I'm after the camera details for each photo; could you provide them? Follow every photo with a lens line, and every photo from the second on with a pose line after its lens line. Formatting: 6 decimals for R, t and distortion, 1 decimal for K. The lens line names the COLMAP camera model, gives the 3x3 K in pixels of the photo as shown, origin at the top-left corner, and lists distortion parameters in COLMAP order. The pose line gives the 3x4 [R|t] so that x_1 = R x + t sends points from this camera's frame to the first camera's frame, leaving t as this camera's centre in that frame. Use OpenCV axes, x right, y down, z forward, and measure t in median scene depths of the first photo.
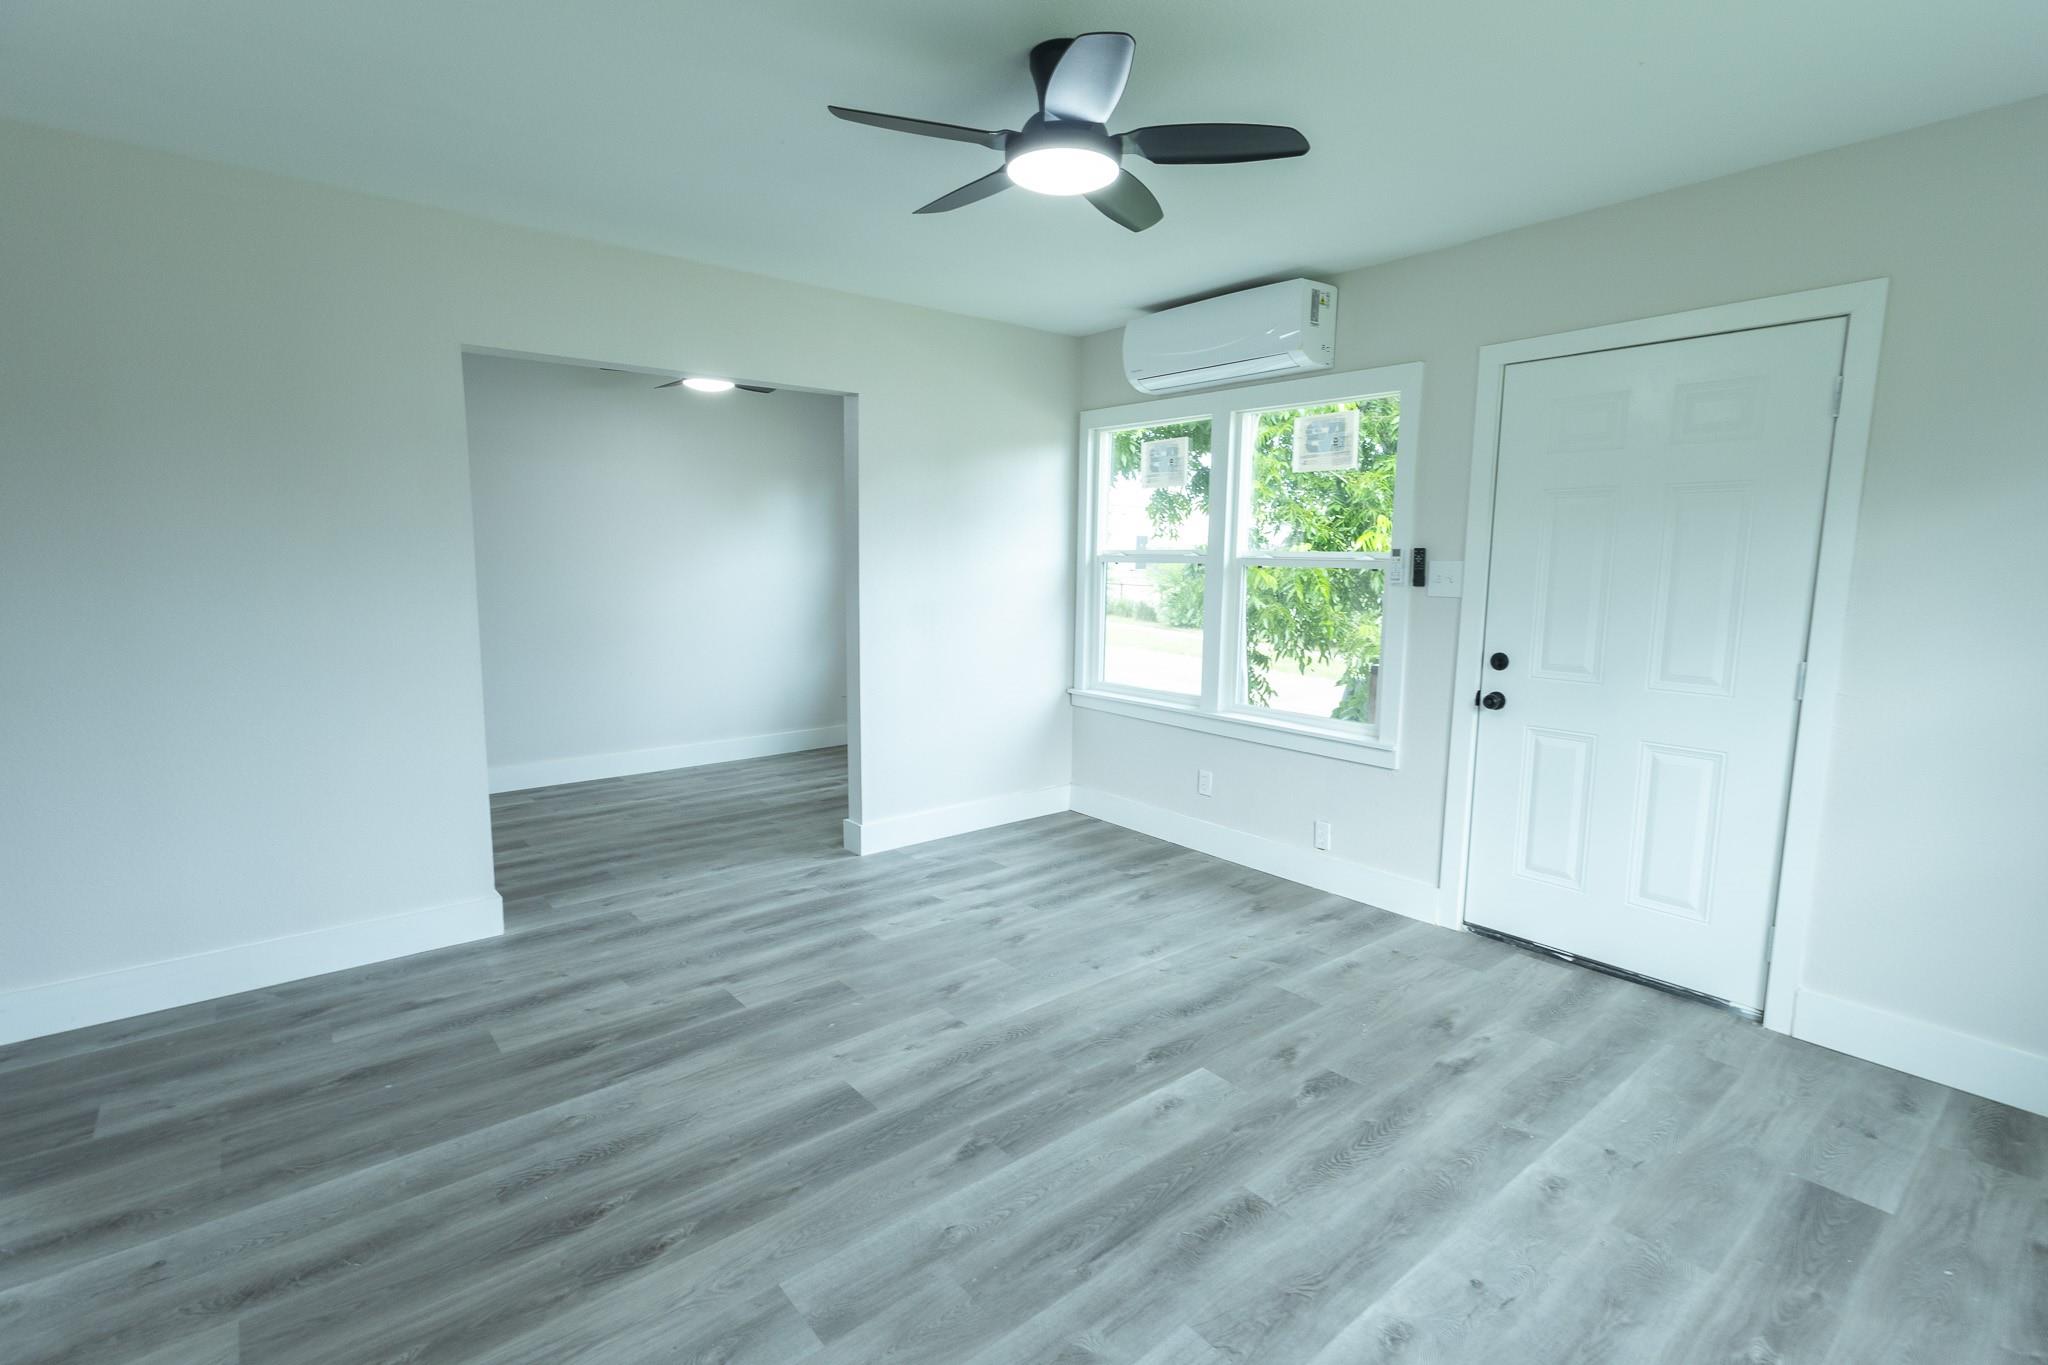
lens RADIAL K [[921.6, 0, 1025.3], [0, 921.6, 678.1], [0, 0, 1]] dist [0.004570, 0.000373]
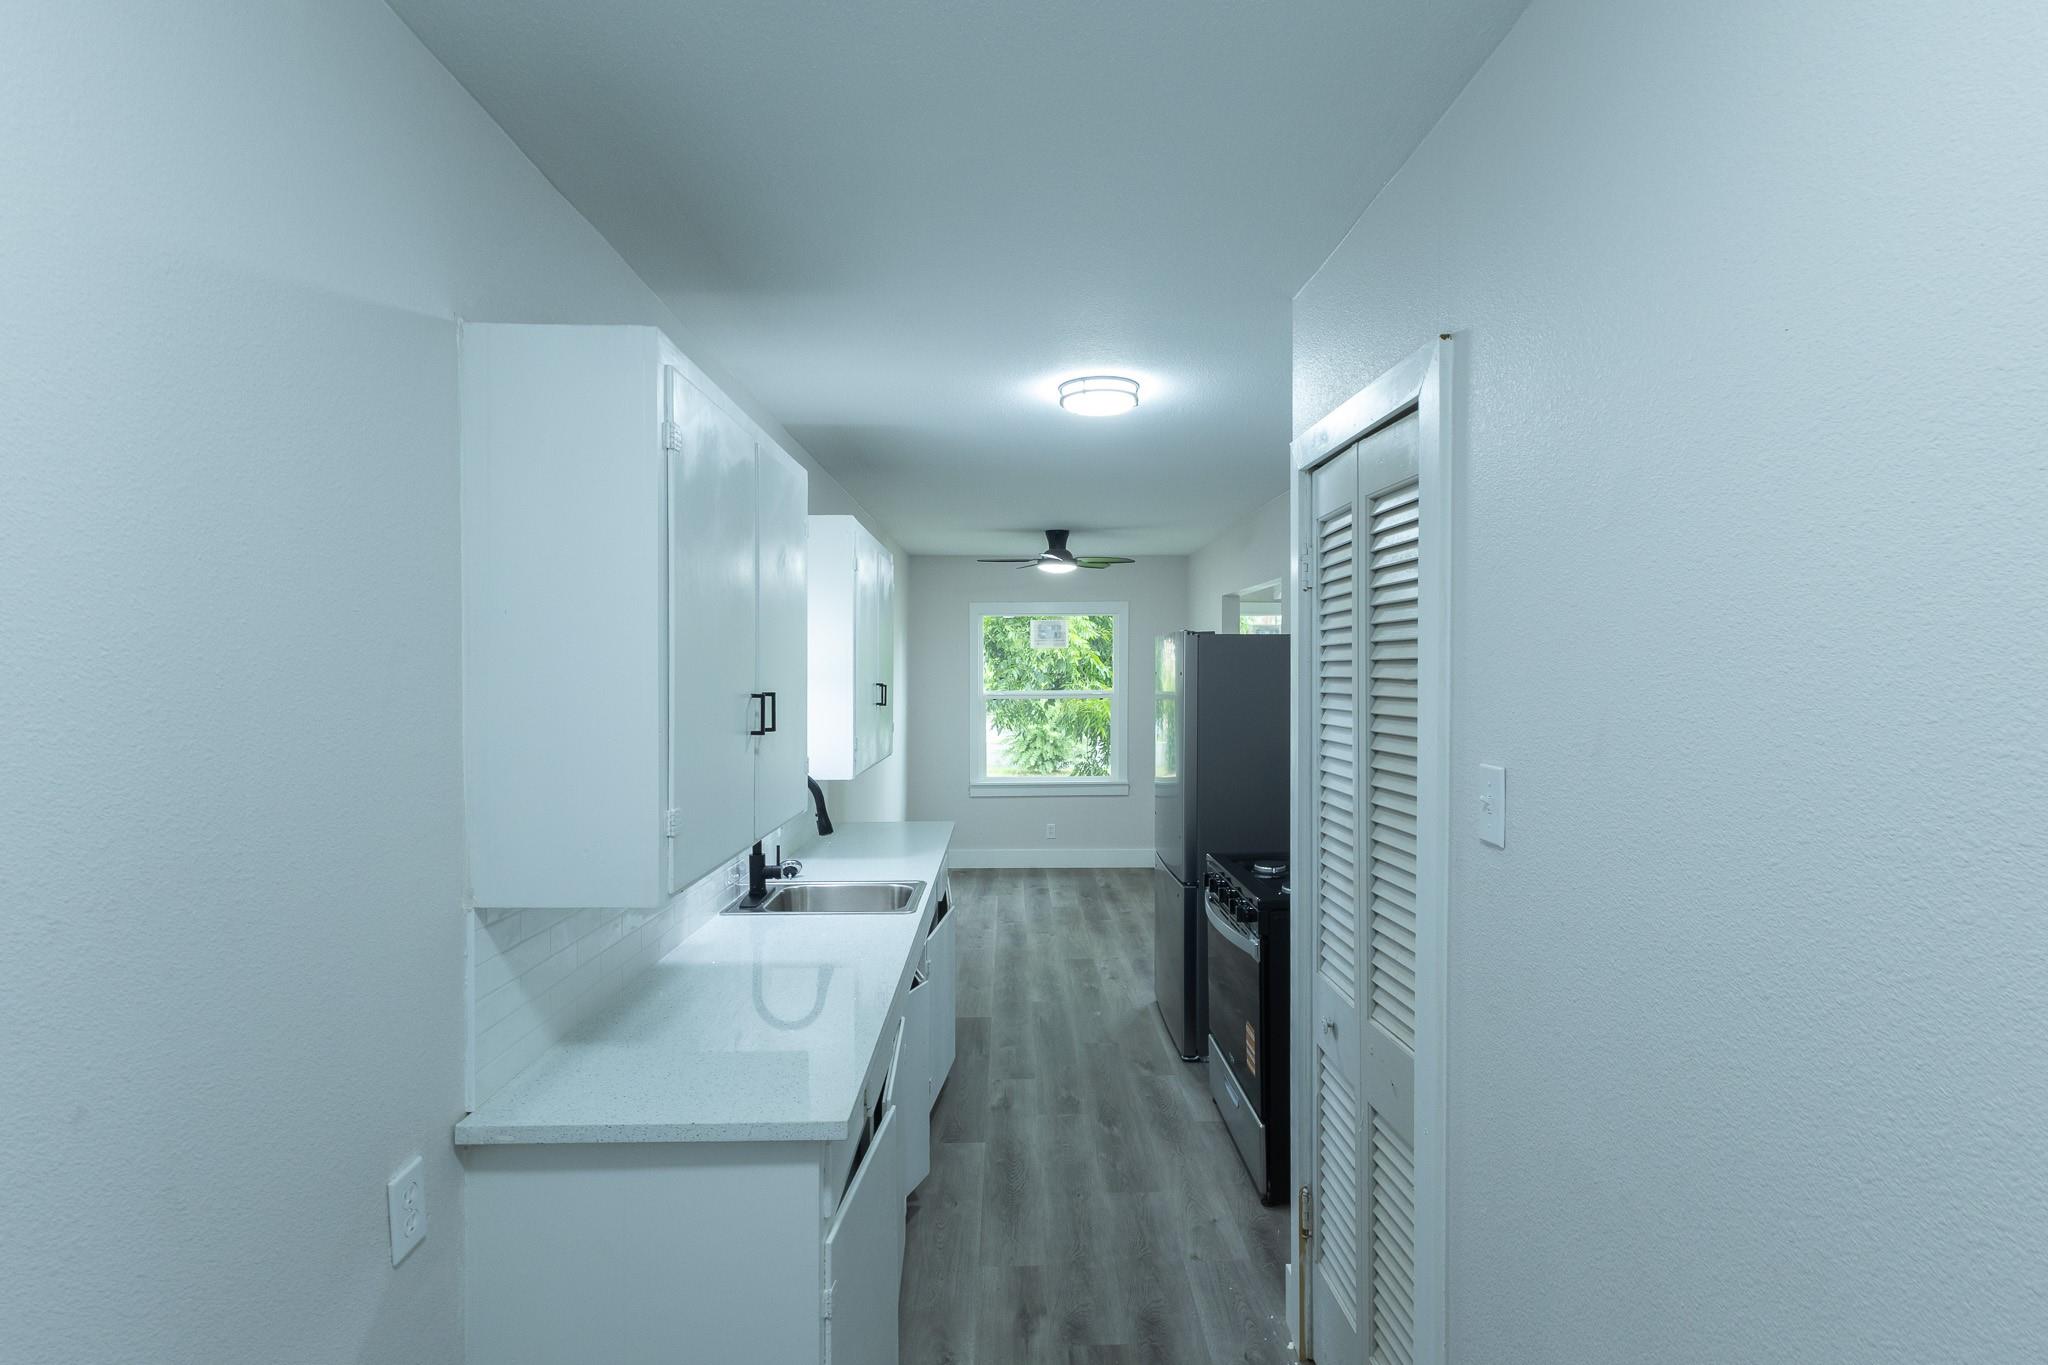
lens RADIAL K [[978.8, 0, 1035.0], [0, 978.8, 688.4], [0, 0, 1]] dist [0.031739, -0.000092]
pose [[0.607421, -0.020648, 0.794112, -2.119248], [0.111041, 0.992055, -0.059141, -0.120304], [-0.786581, 0.124103, 0.604887, 0.380266]]
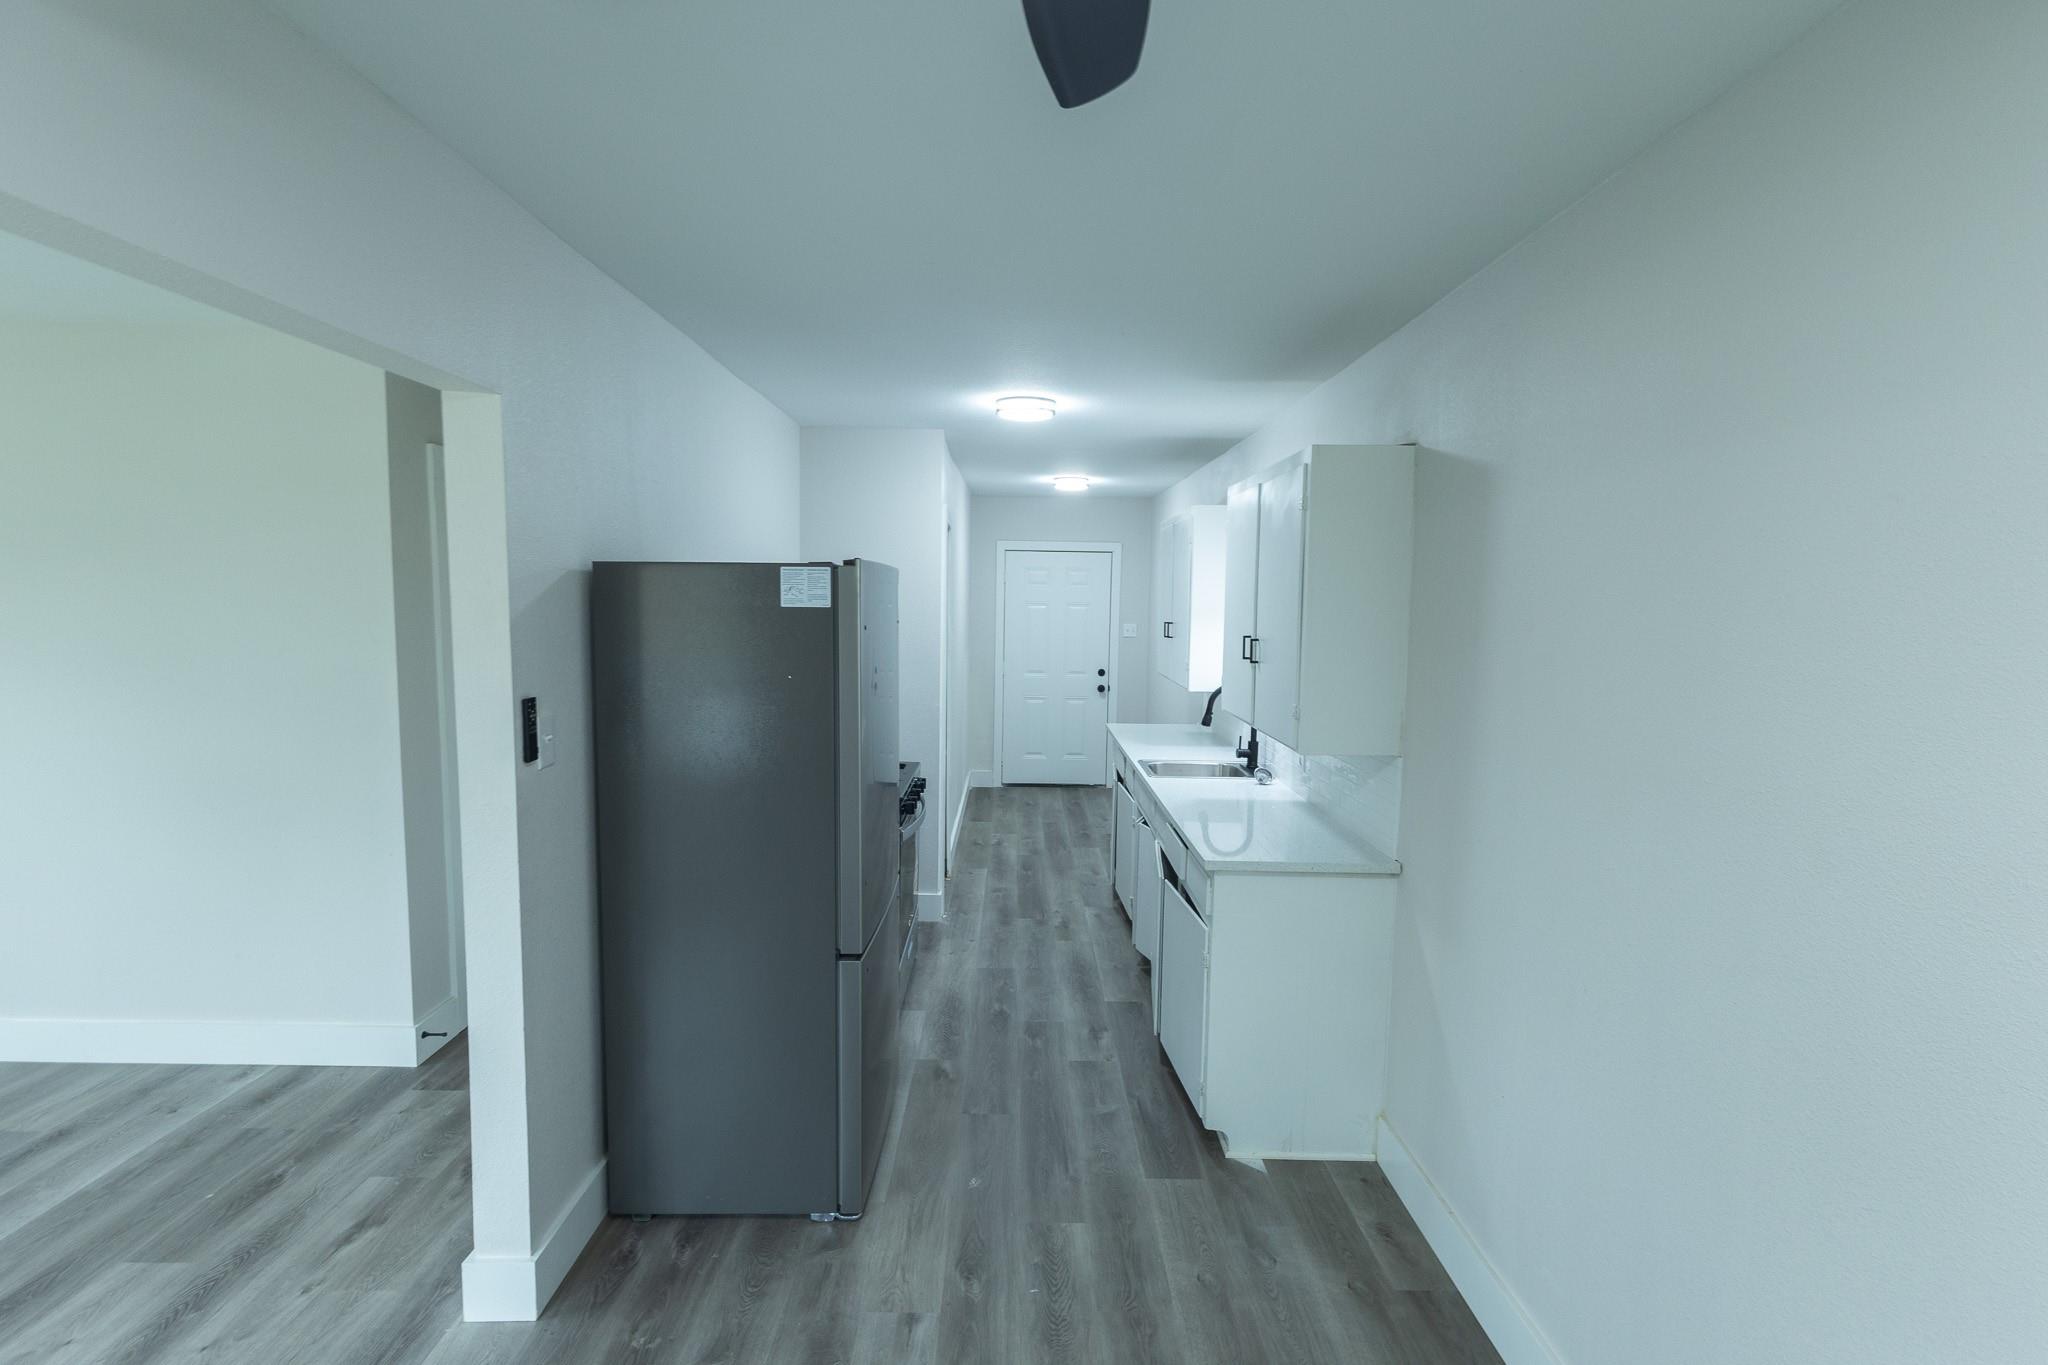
lens RADIAL K [[959.0, 0, 1012.8], [0, 959.0, 677.0], [0, 0, 1]] dist [0.001586, 0.000344]
pose [[-0.628295, 0.048902, -0.776437, -0.335837], [-0.125871, 0.978483, 0.163483, -0.311997], [0.767725, 0.200446, -0.608621, 1.674677]]
